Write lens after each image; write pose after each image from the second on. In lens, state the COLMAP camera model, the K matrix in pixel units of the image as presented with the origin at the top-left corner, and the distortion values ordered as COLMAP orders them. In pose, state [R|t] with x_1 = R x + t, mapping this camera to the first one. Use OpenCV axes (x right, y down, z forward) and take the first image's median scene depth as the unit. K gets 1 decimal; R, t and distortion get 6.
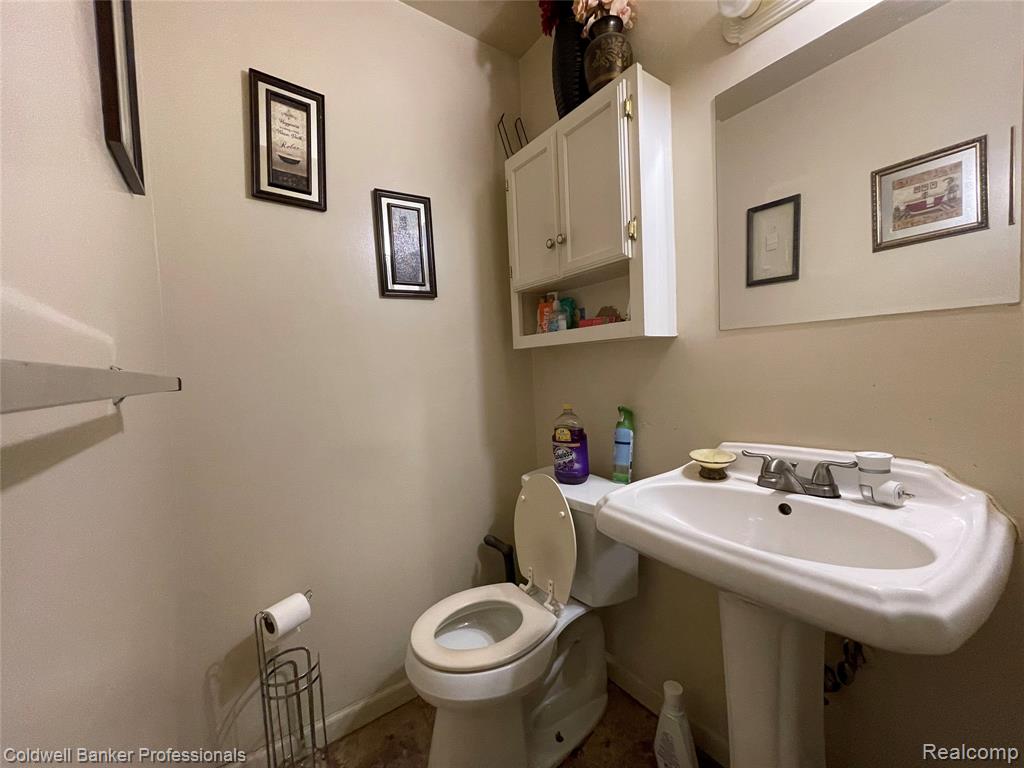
lens RADIAL K [[411.2, 0, 507.5], [0, 411.2, 382.4], [0, 0, 1]] dist [-0.001045, 0.000102]
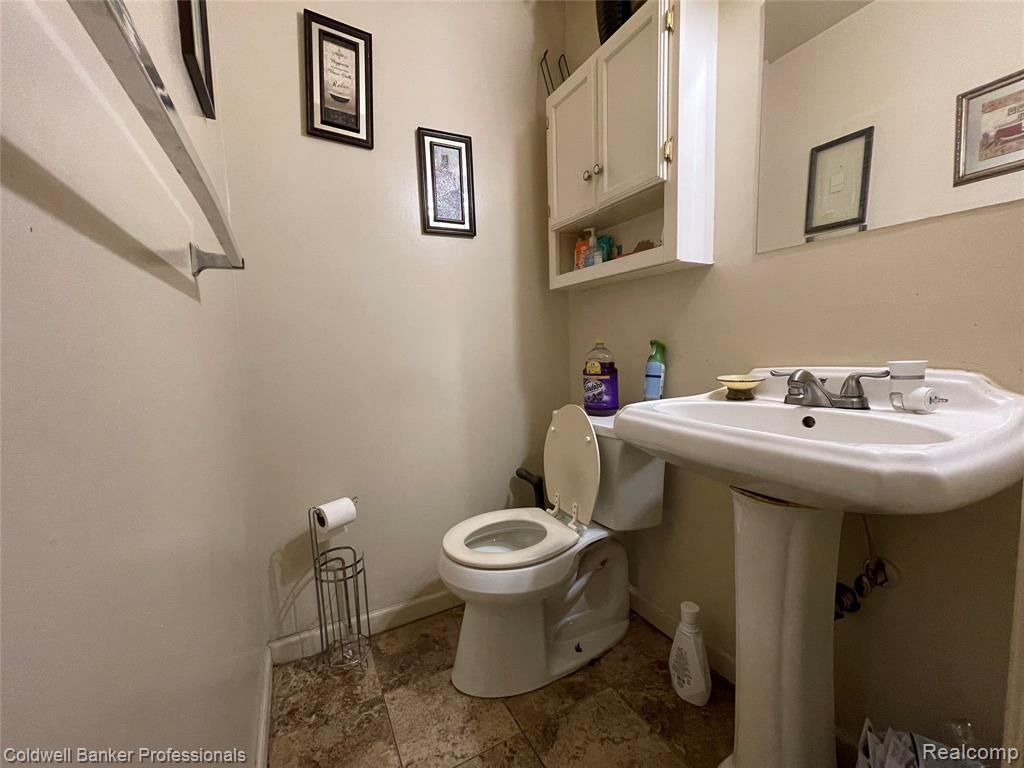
lens RADIAL K [[411.2, 0, 508.2], [0, 411.2, 383.8], [0, 0, 1]] dist [-0.002956, -0.000613]
pose [[0.992831, 0.030563, -0.115554, 0.047016], [-0.024333, 0.998193, 0.054944, 0.124667], [0.117025, -0.051738, 0.991780, -0.041260]]
